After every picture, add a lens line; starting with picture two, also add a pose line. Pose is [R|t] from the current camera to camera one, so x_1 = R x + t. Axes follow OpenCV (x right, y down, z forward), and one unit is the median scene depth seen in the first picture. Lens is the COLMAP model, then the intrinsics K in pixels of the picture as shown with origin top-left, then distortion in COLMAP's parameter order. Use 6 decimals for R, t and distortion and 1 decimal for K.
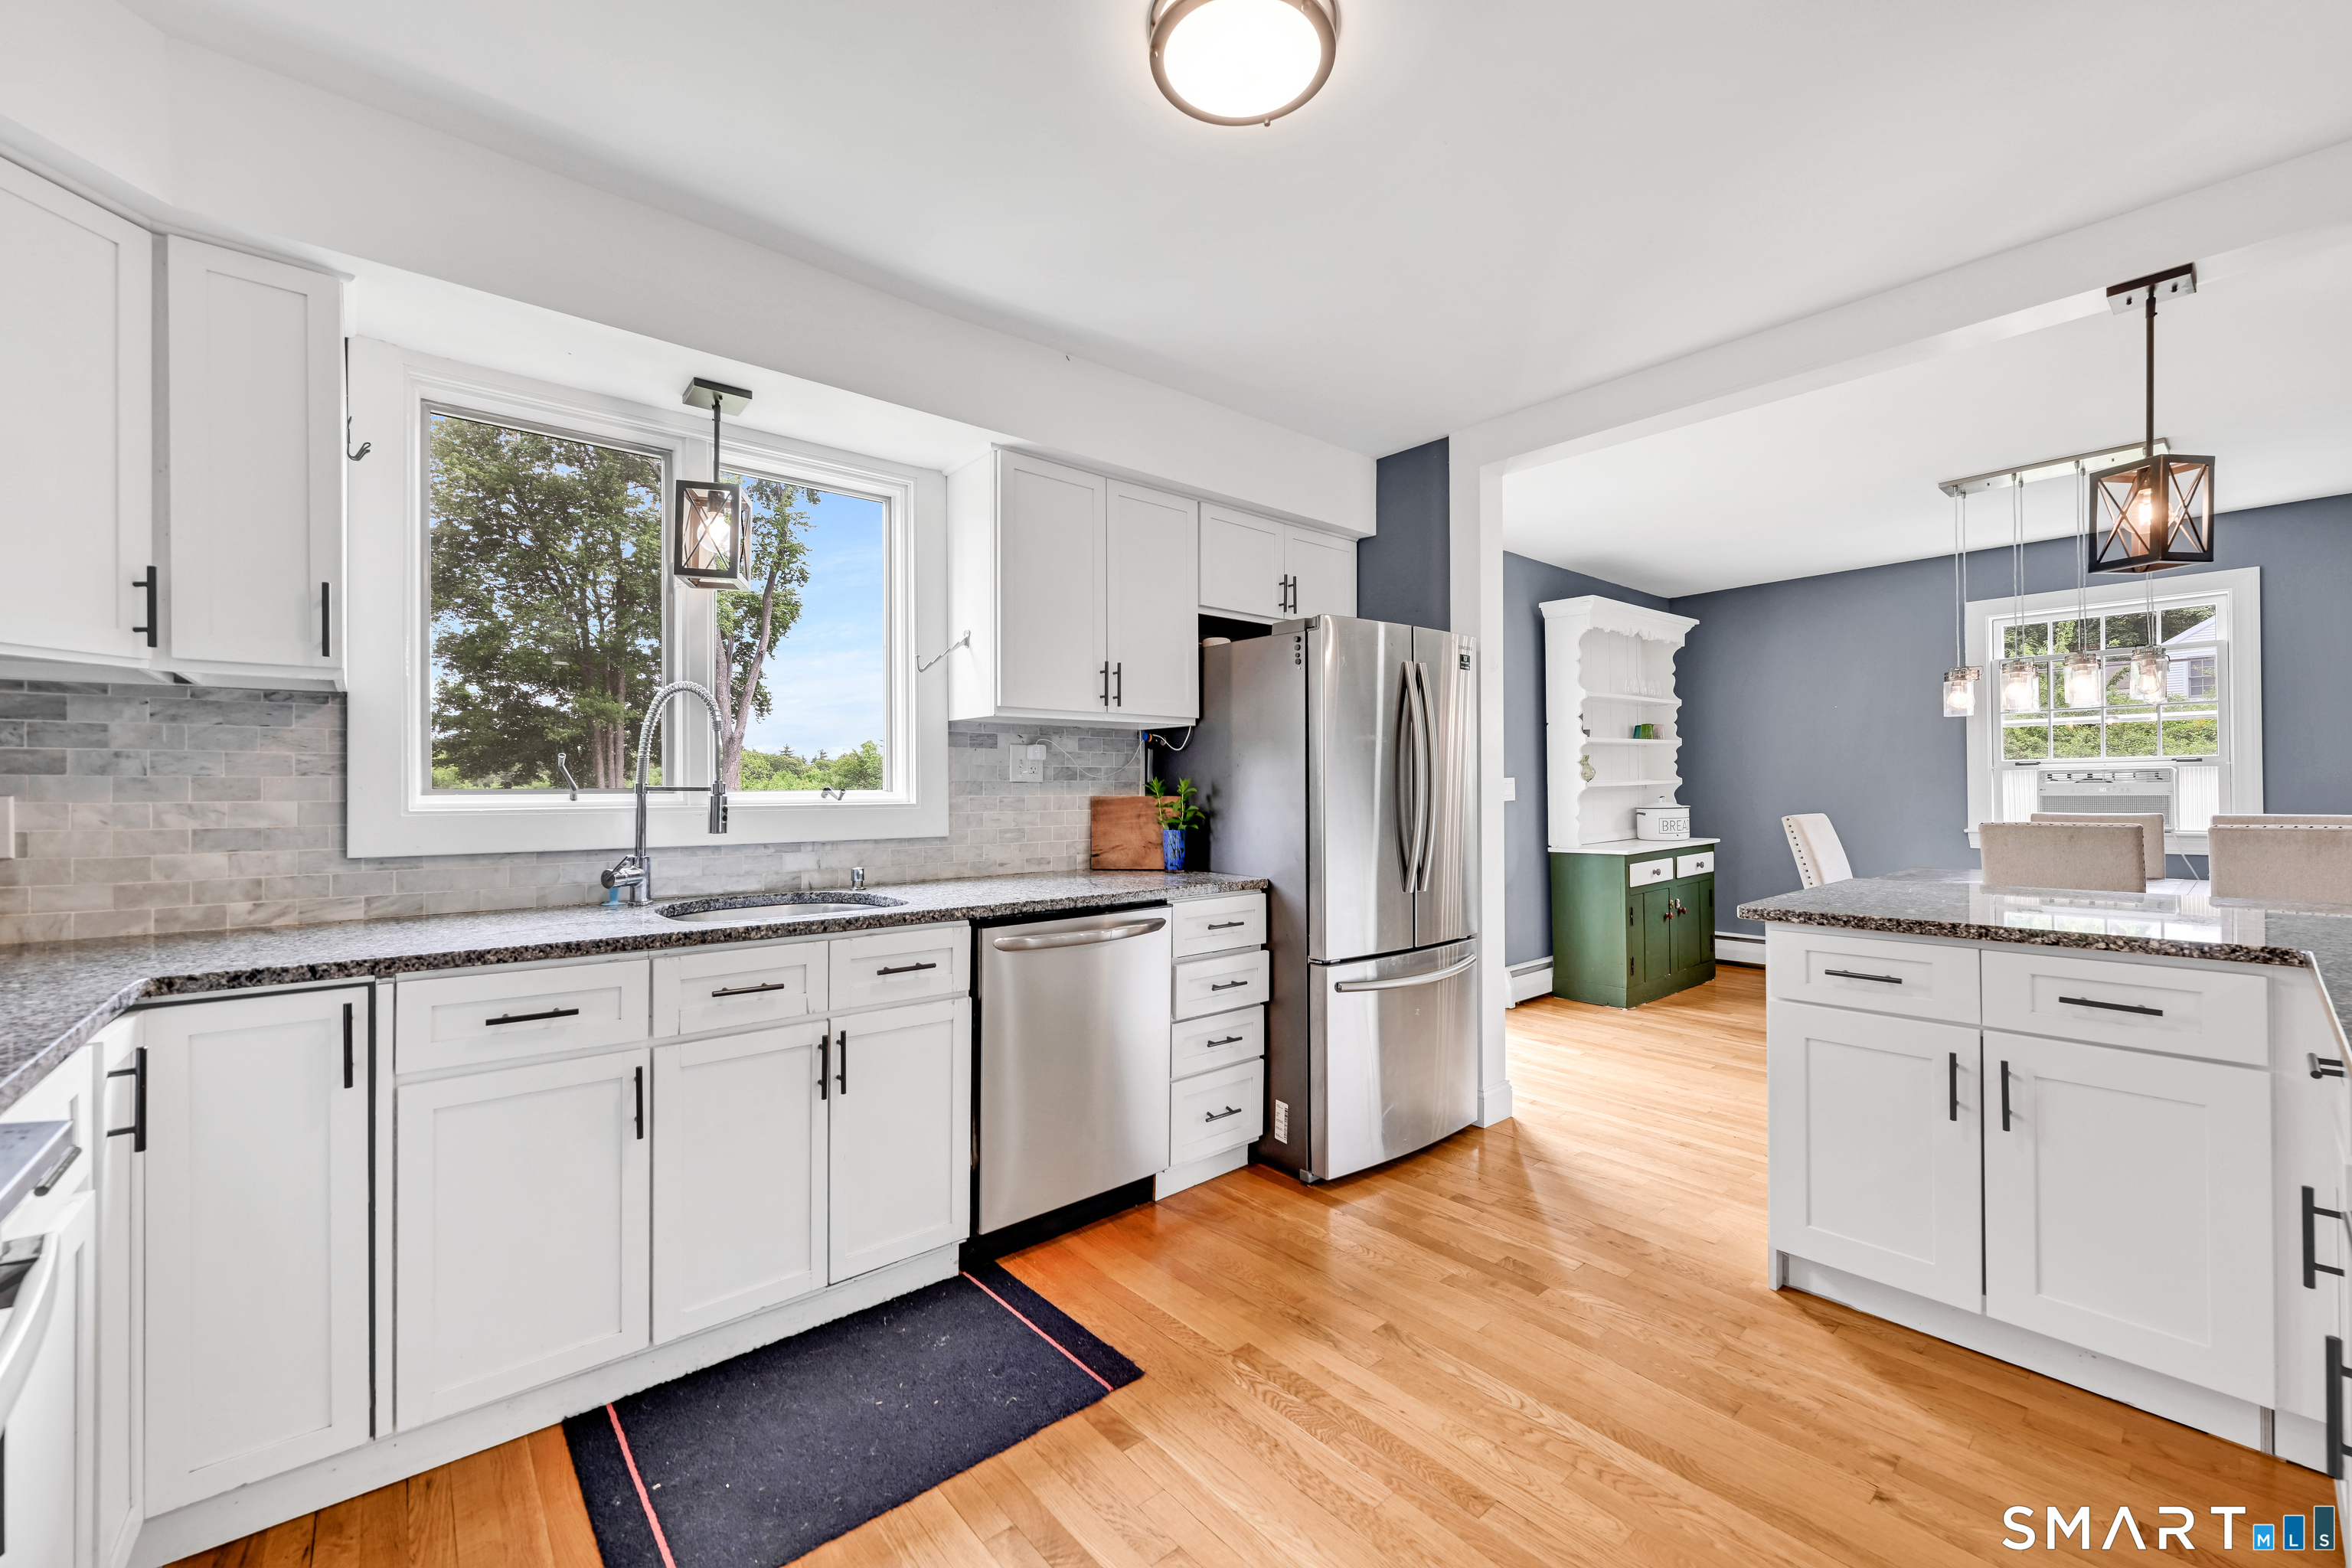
lens RADIAL K [[938.8, 0, 1184.2], [0, 938.8, 783.0], [0, 0, 1]] dist [-0.003985, 0.000128]
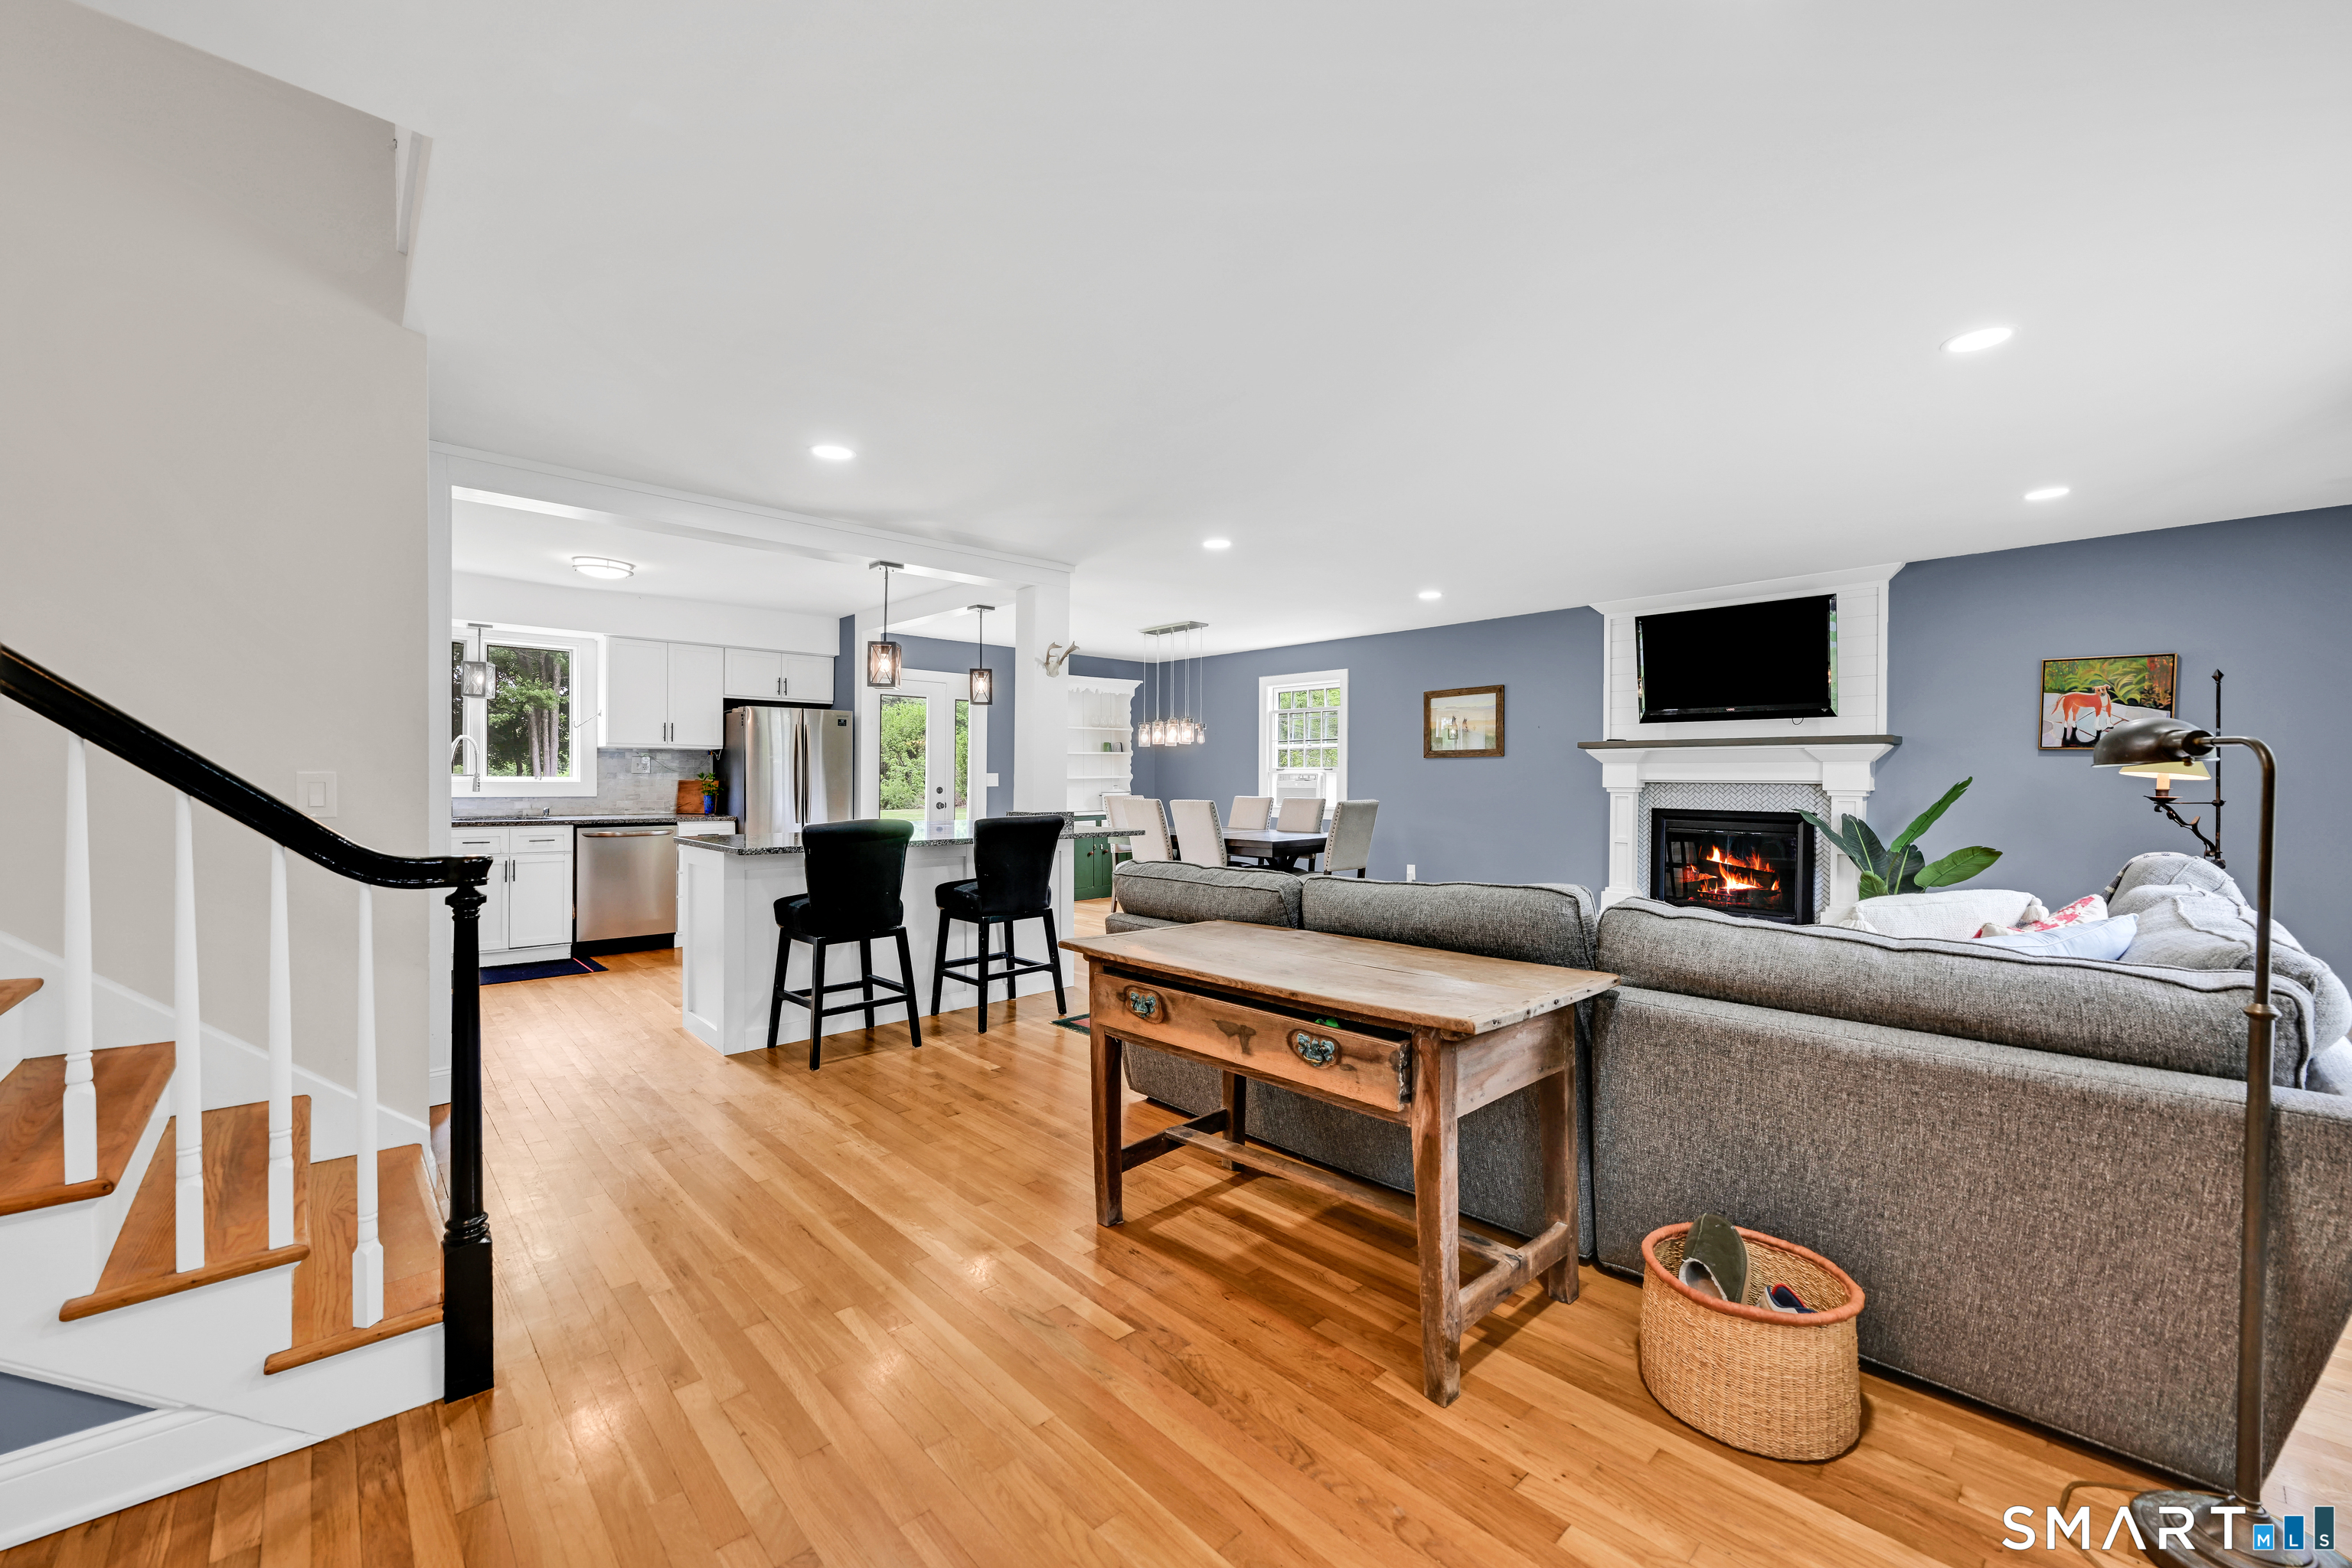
lens RADIAL K [[938.8, 0, 1184.2], [0, 938.8, 783.0], [0, 0, 1]] dist [-0.003985, 0.000128]
pose [[0.999187, 0.014114, 0.037760, 0.946872], [-0.014610, 0.999810, 0.012882, -0.023115], [-0.037571, -0.013423, 0.999204, -1.168101]]
